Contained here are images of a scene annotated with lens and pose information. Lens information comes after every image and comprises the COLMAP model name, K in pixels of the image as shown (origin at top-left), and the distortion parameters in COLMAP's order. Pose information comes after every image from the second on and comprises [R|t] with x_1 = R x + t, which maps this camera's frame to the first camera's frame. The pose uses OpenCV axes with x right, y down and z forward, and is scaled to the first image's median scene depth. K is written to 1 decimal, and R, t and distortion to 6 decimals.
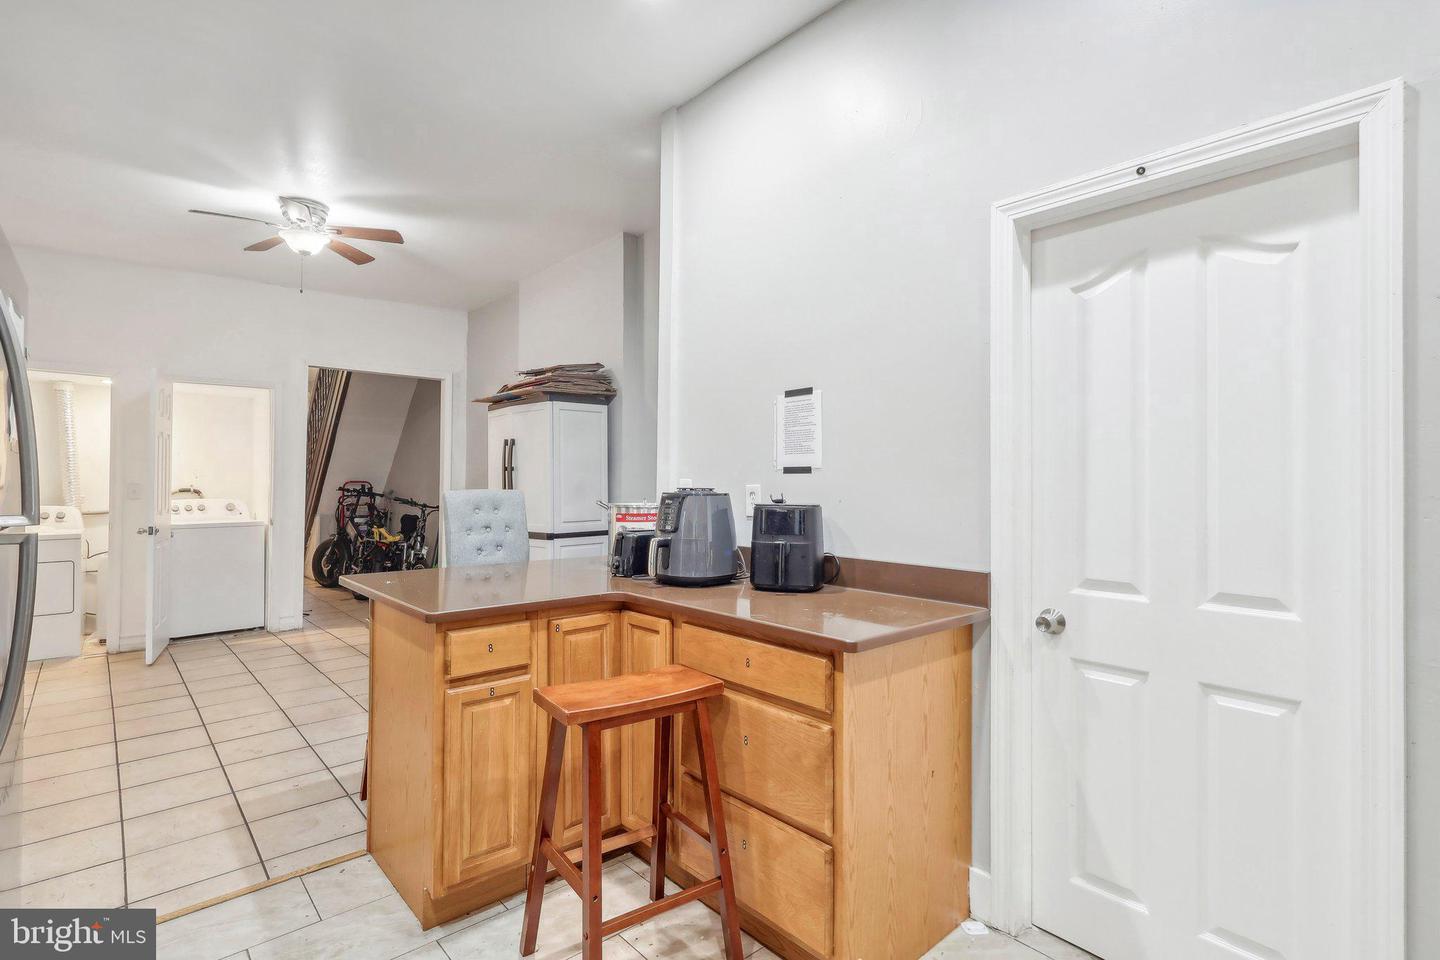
lens RADIAL K [[713.3, 0, 728.1], [0, 713.3, 477.2], [0, 0, 1]] dist [0.008008, 0.004003]
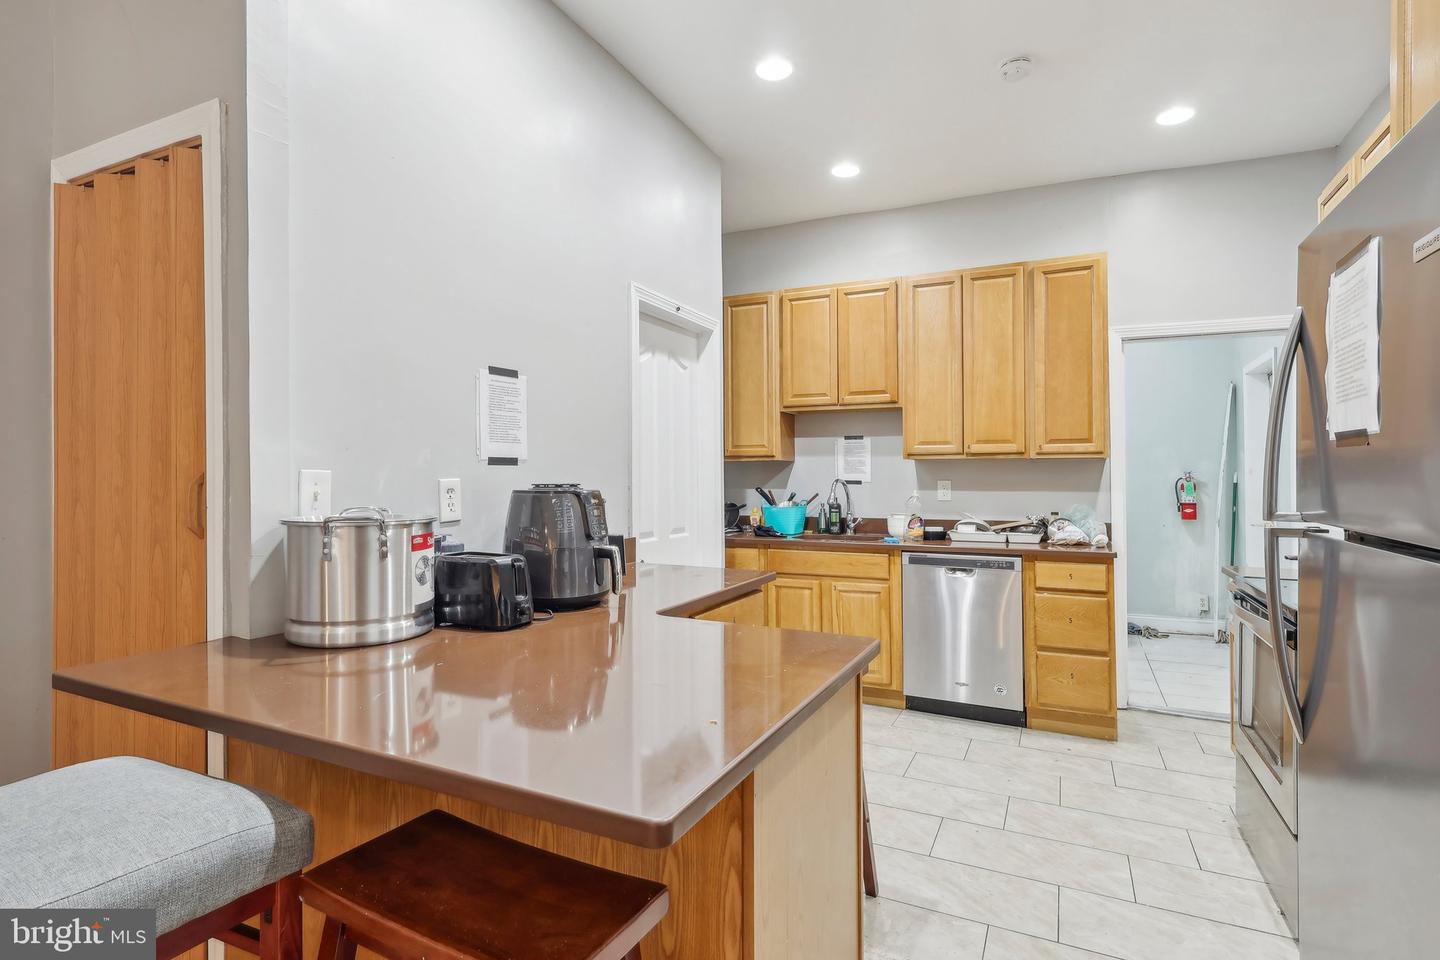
lens RADIAL K [[713.3, 0, 745.8], [0, 713.3, 458.2], [0, 0, 1]] dist [0.008008, 0.004003]
pose [[-0.413155, 0.016213, 0.910516, -0.399213], [-0.007086, 0.999754, -0.021018, 0.001231], [-0.910633, -0.015136, -0.412938, 0.533921]]
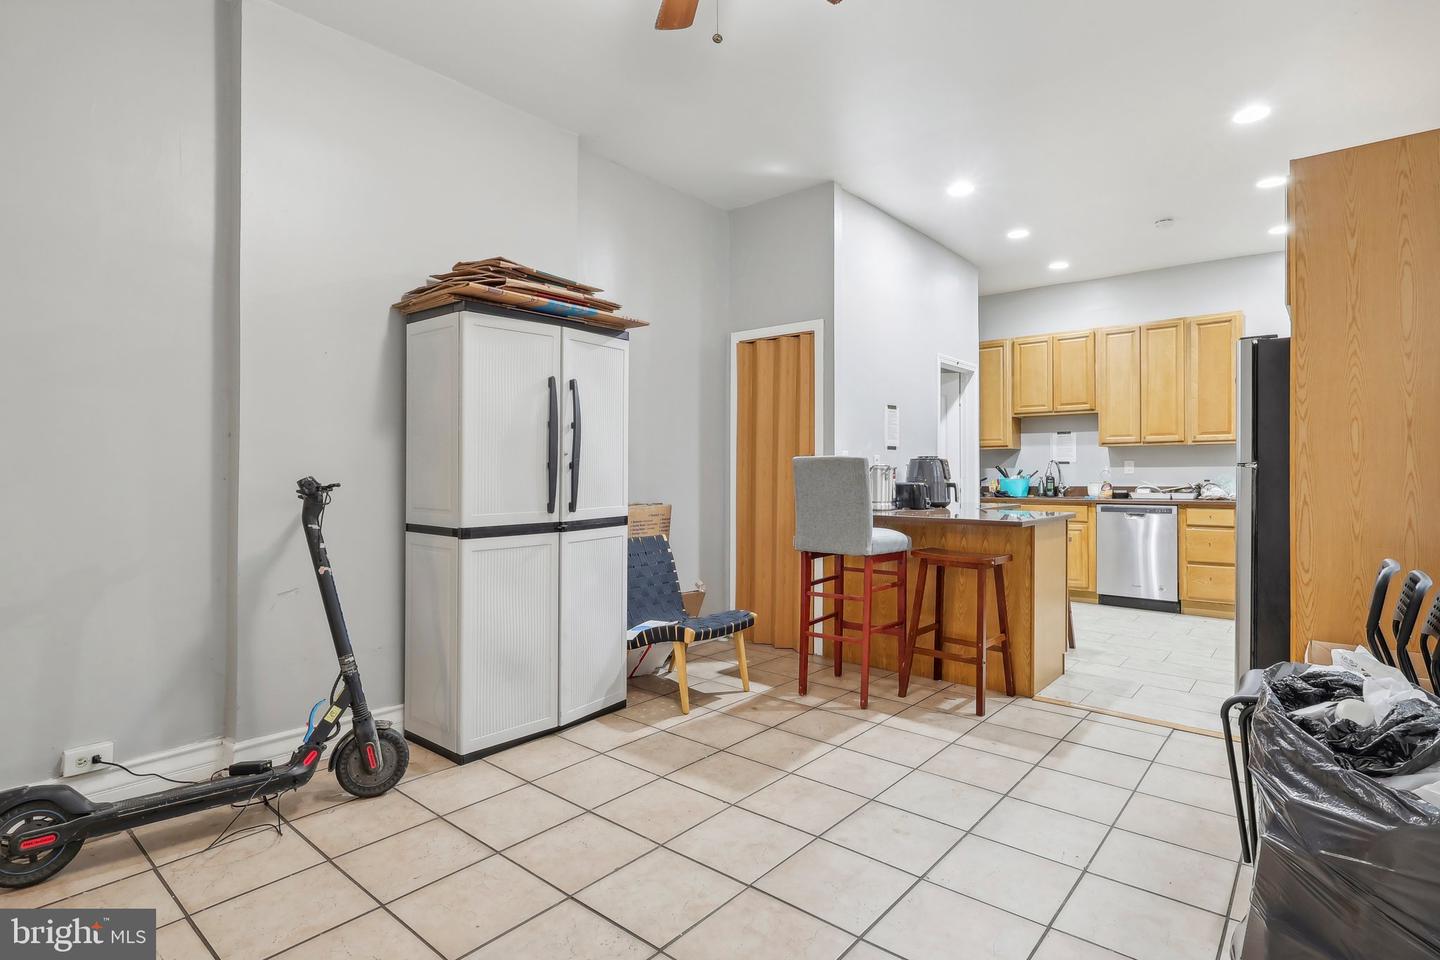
lens RADIAL K [[713.3, 0, 744.9], [0, 713.3, 476.5], [0, 0, 1]] dist [0.008008, 0.004003]
pose [[-0.159313, -0.010881, 0.987168, -0.845801], [-0.002942, 0.999940, 0.010547, 0.023803], [-0.987224, -0.001224, -0.159335, 0.829653]]
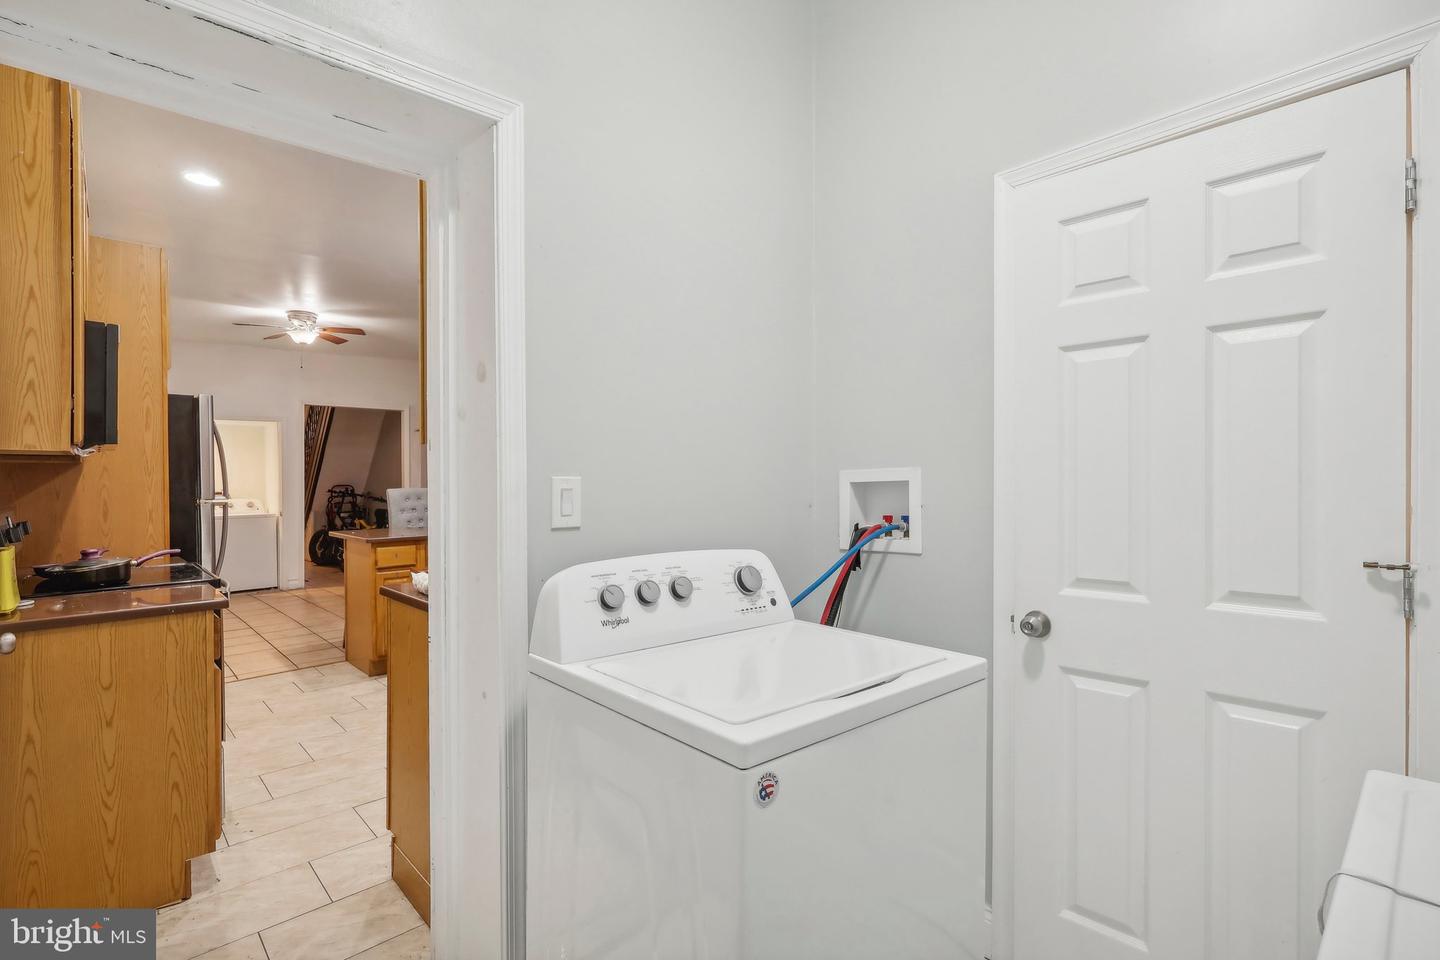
lens RADIAL K [[706.6, 0, 759.0], [0, 706.6, 481.9], [0, 0, 1]] dist [-0.003719, -0.001481]
pose [[0.998644, -0.017113, 0.049158, 0.272416], [0.016655, 0.999814, 0.009709, -0.000261], [-0.049315, -0.008878, 0.998744, -0.496314]]
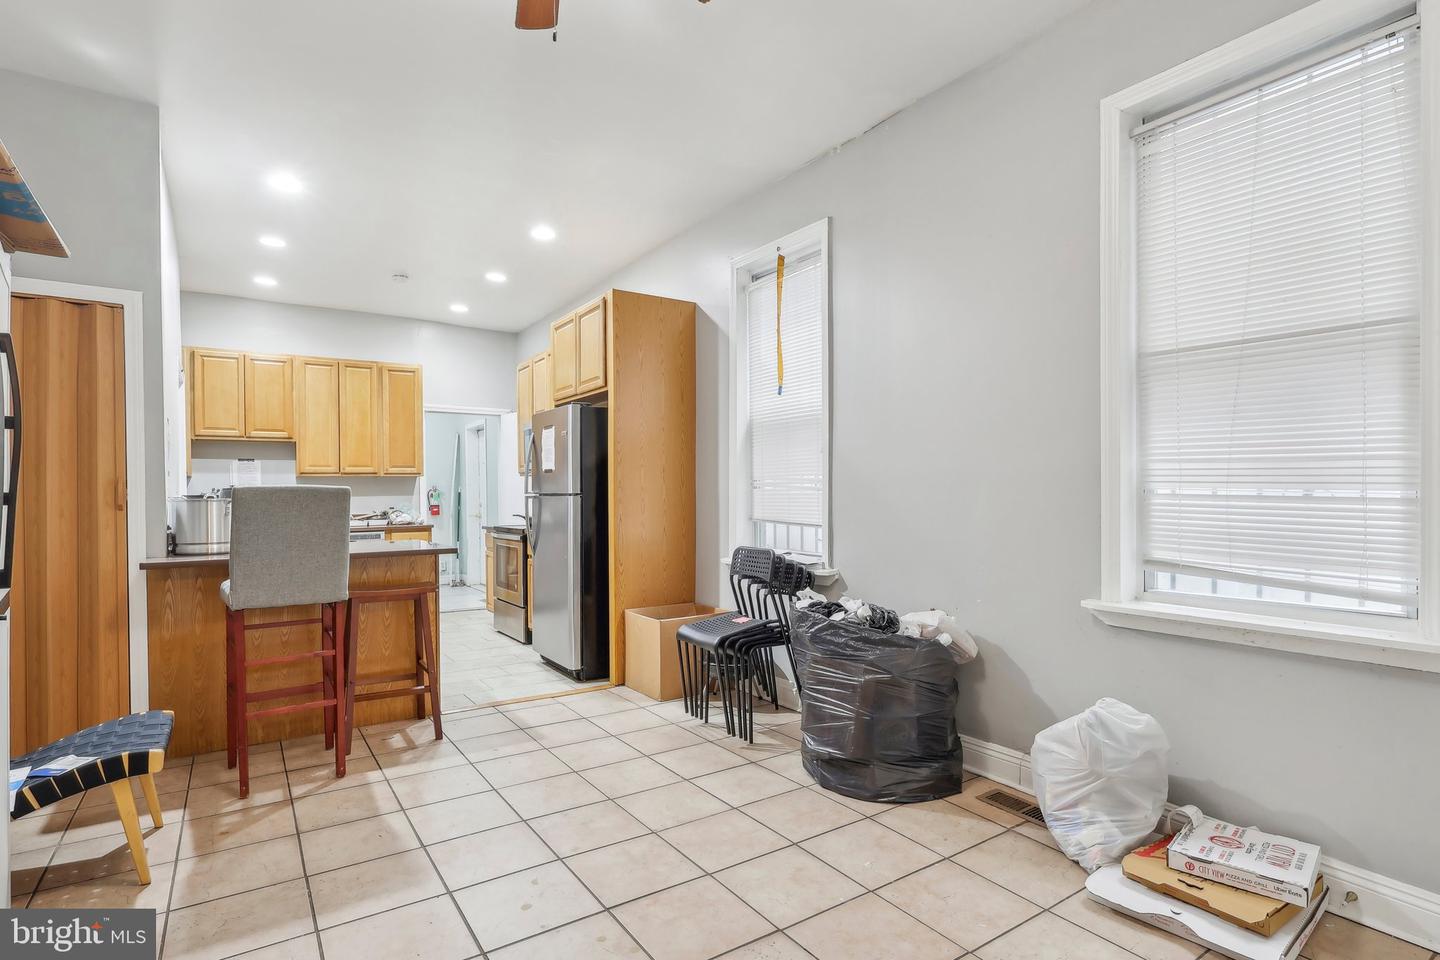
lens RADIAL K [[727.3, 0, 689.3], [0, 727.3, 496.1], [0, 0, 1]] dist [0.002957, 0.000310]
pose [[-0.987956, 0.004467, 0.154669, -0.588412], [0.004221, 0.999989, -0.001922, 0.023056], [-0.154676, -0.001246, -0.987964, 1.136623]]
